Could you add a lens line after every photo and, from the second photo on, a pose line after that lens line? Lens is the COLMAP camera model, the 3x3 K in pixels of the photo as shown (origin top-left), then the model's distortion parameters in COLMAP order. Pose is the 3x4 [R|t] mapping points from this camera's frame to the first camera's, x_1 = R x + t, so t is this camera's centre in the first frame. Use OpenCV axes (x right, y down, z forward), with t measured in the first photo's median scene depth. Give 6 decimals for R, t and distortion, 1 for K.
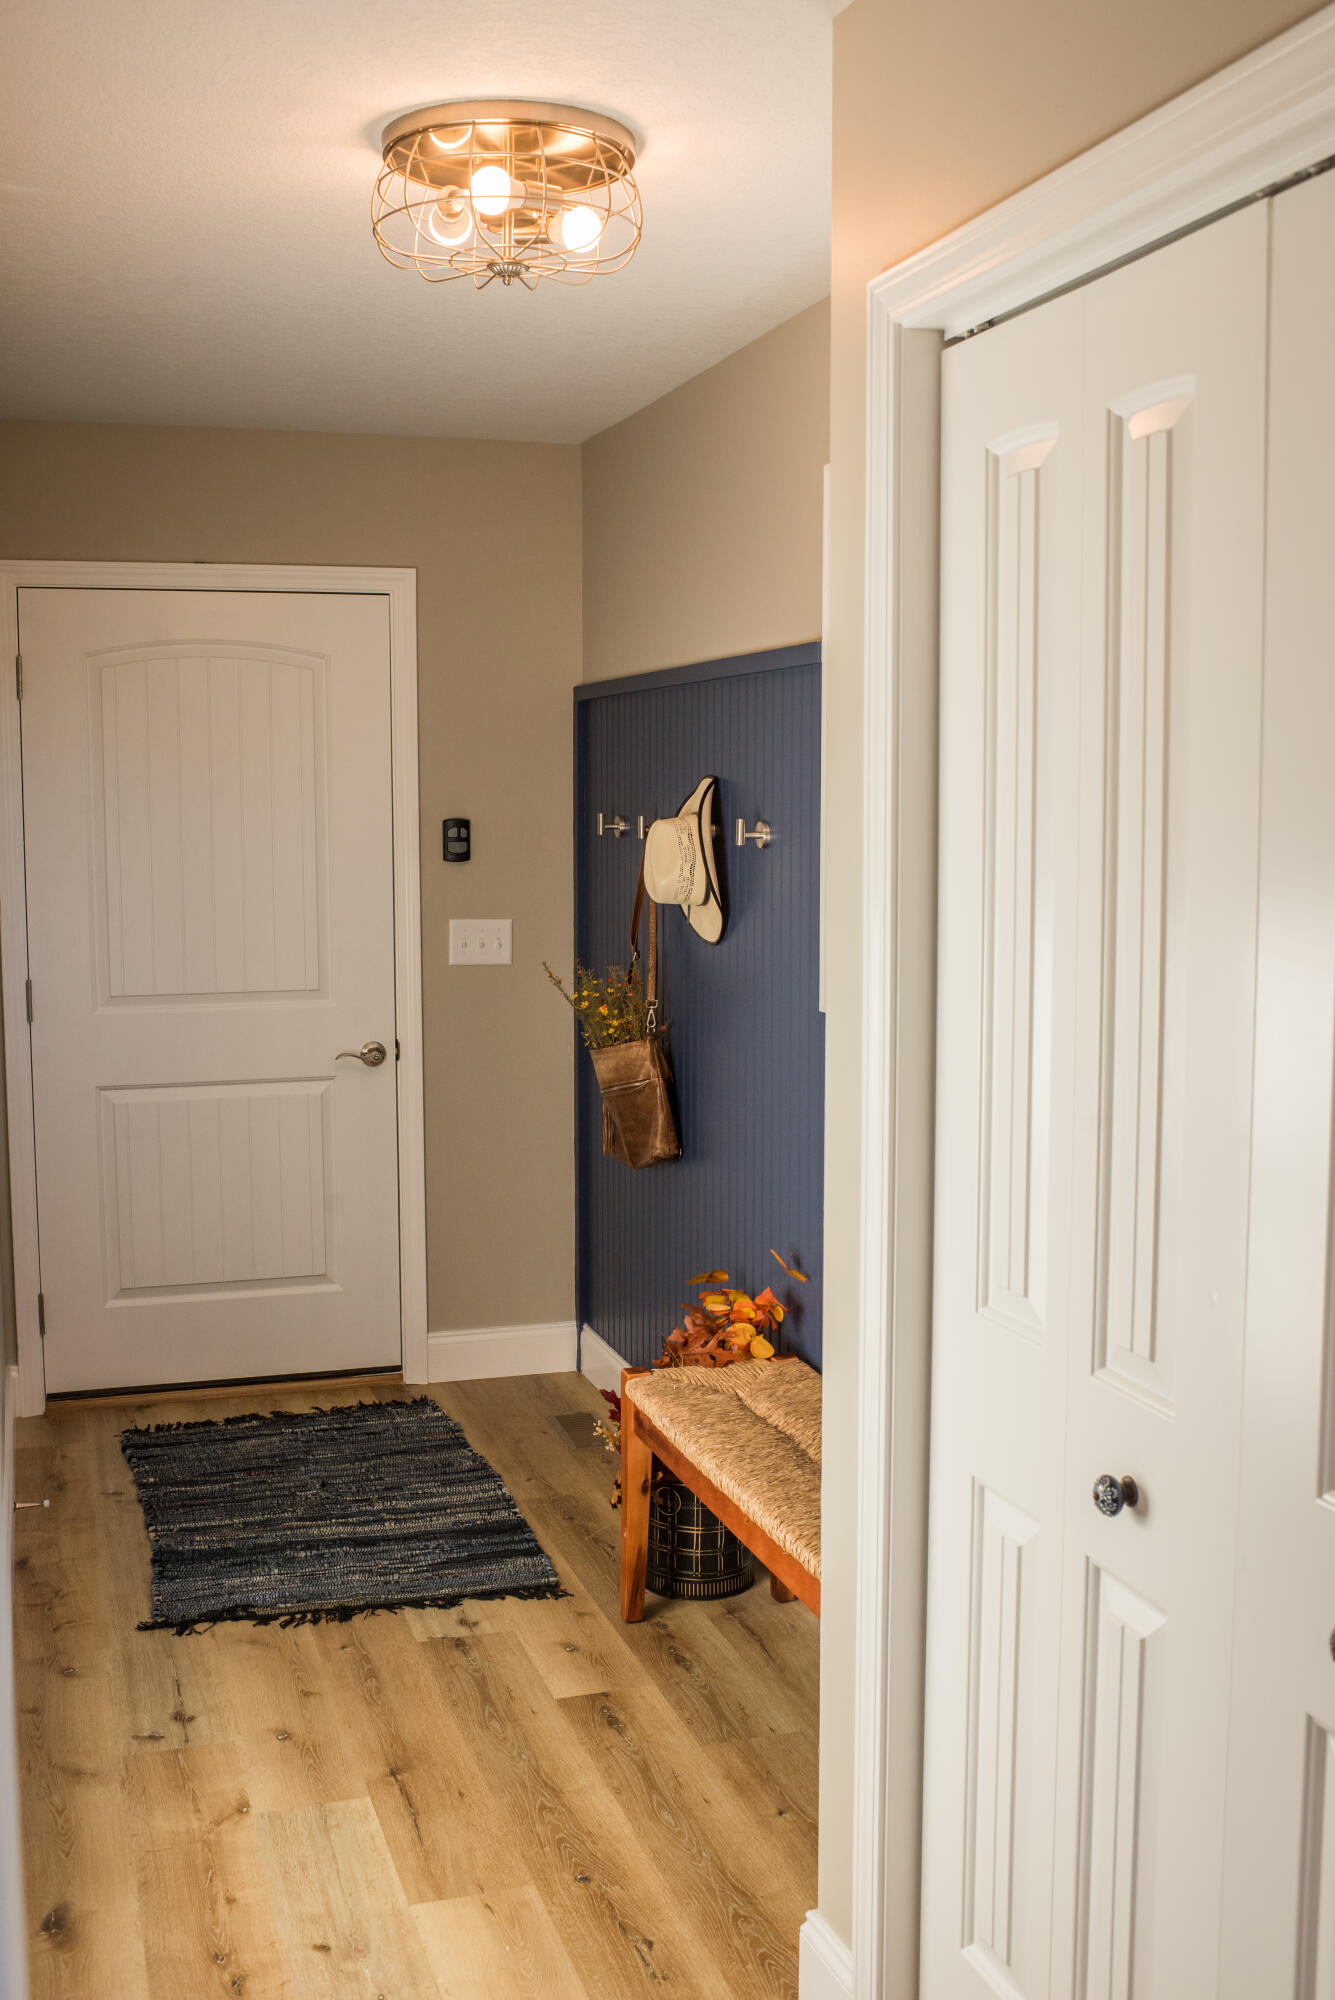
lens RADIAL K [[2000.8, 0, 667.5], [0, 2000.8, 1000.0], [0, 0, 1]] dist [-0.103568, 0.110429]
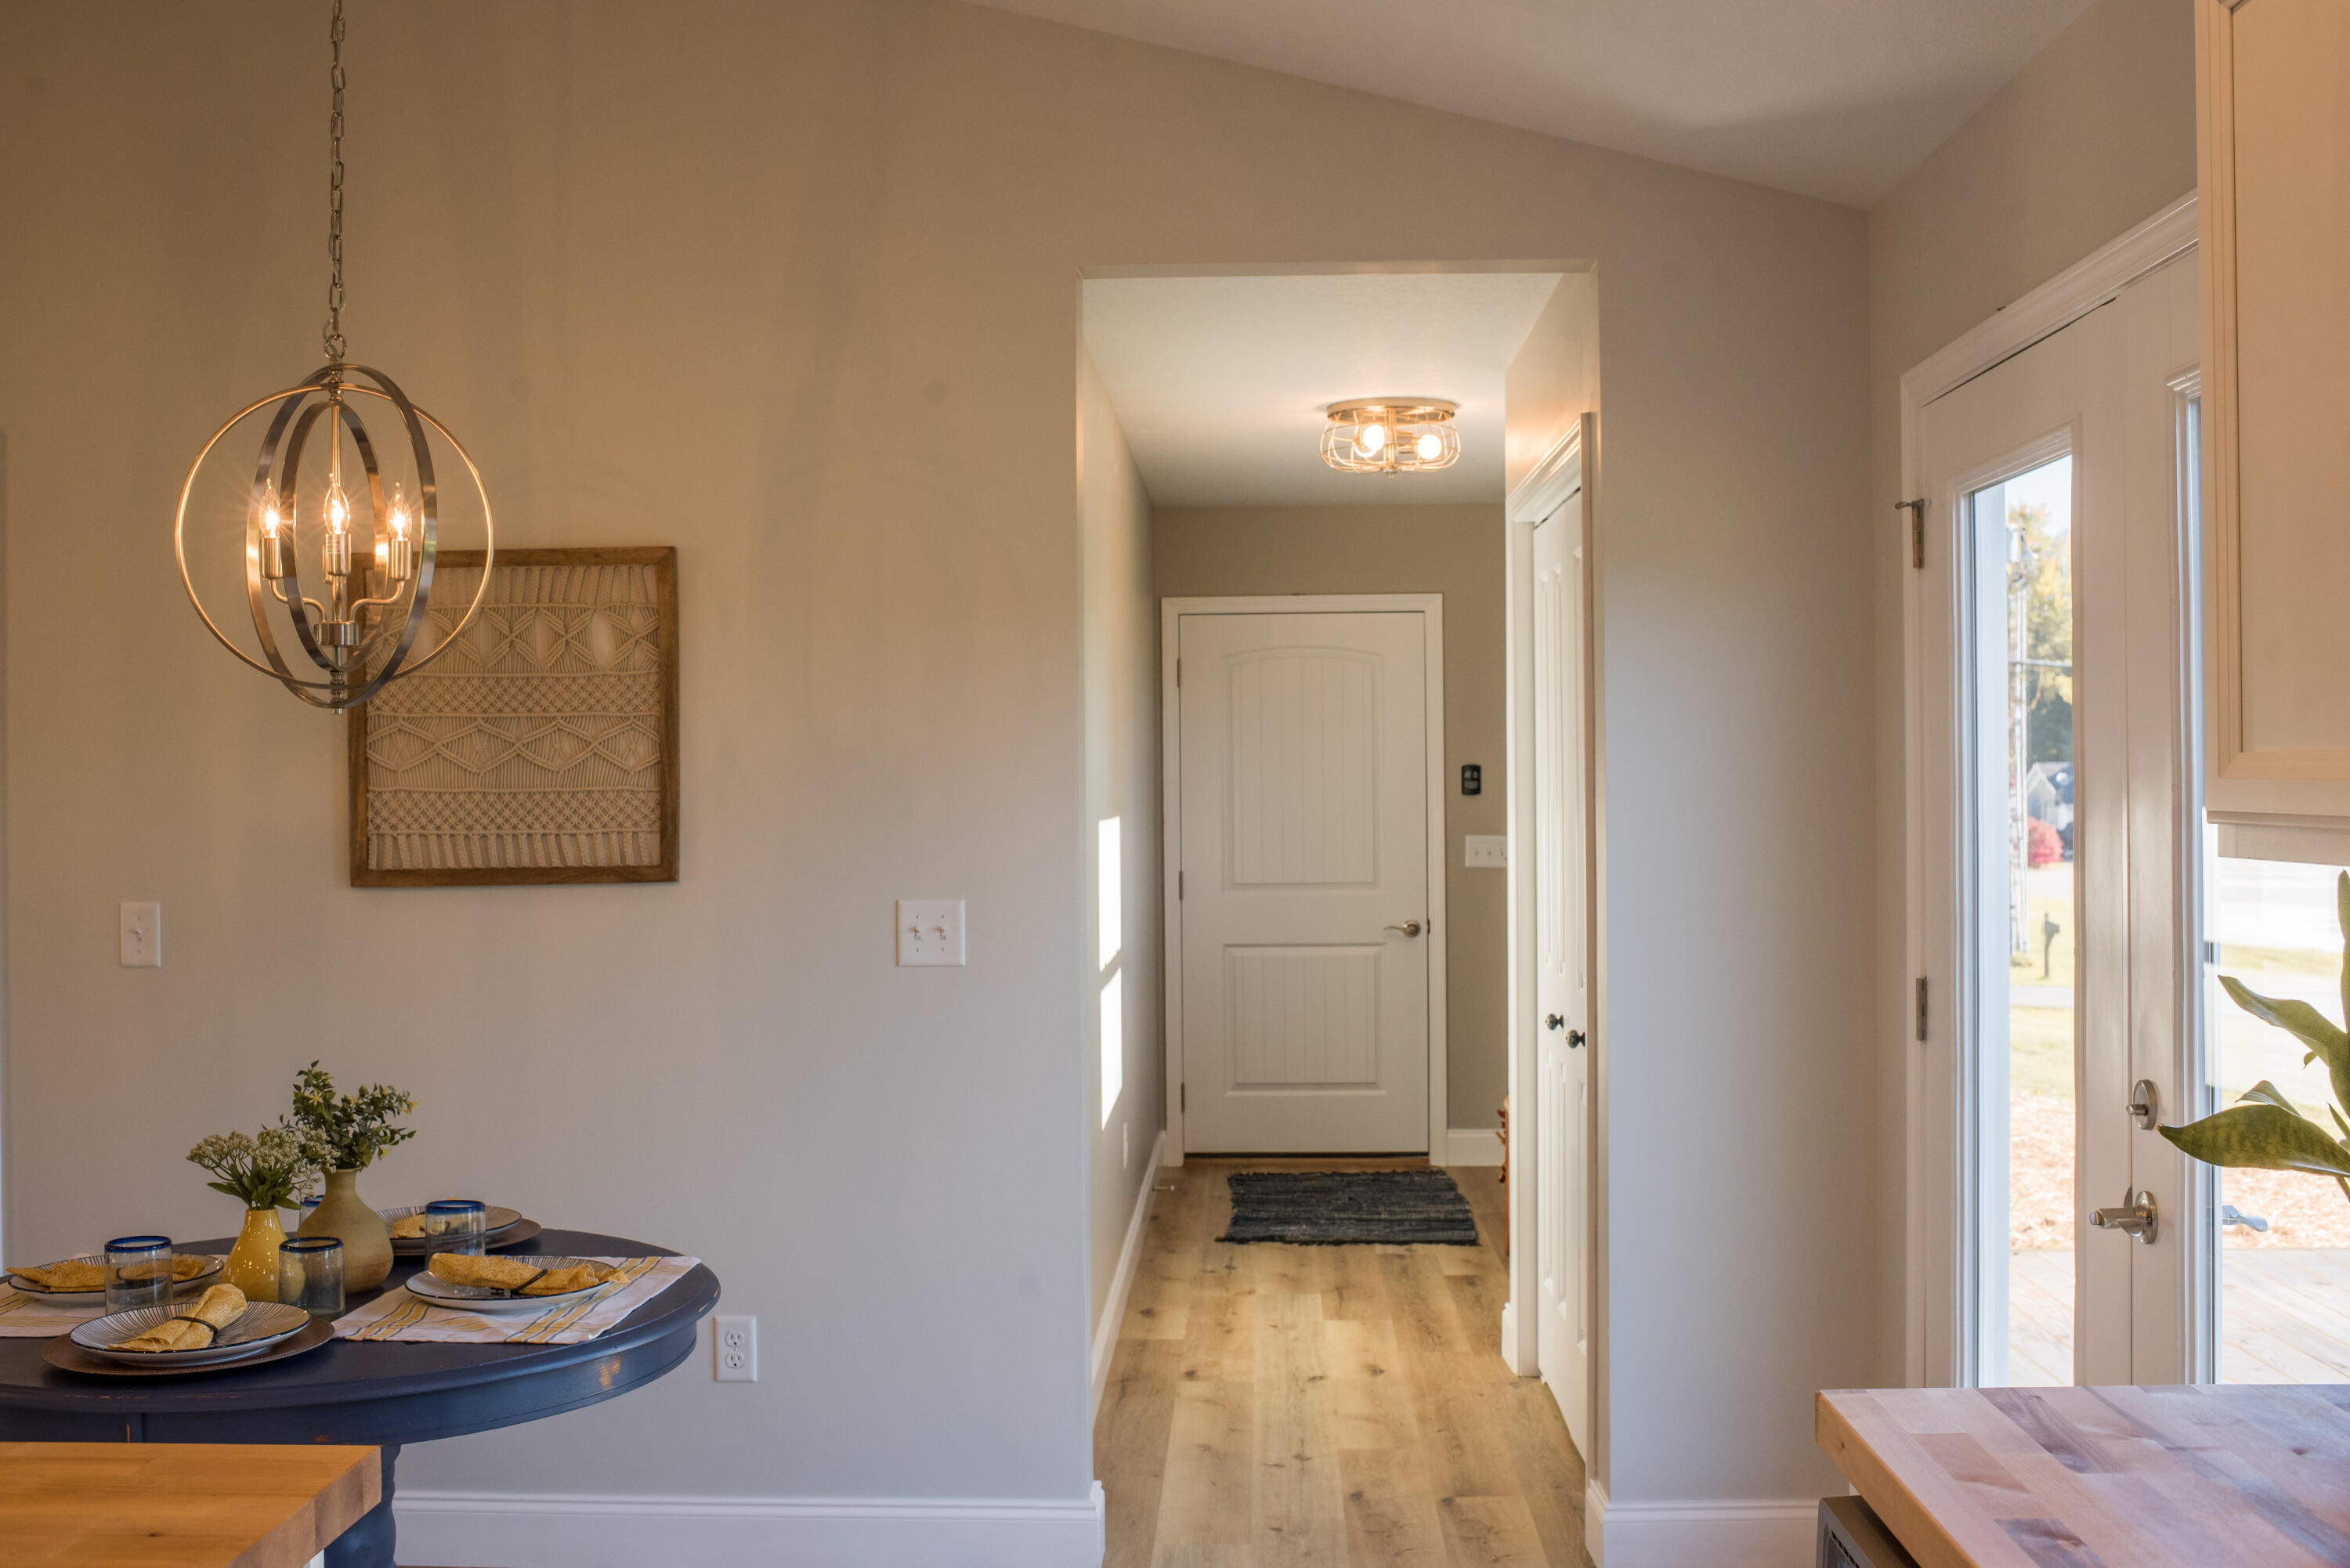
lens RADIAL K [[2406.2, 0, 1175.0], [0, 2406.2, 784.0], [0, 0, 1]] dist [-0.101306, 0.003477]
pose [[0.938535, -0.003934, -0.345161, 0.299802], [-0.030899, 0.994963, -0.095359, 0.097018], [0.343798, 0.100163, 0.933687, -0.705751]]
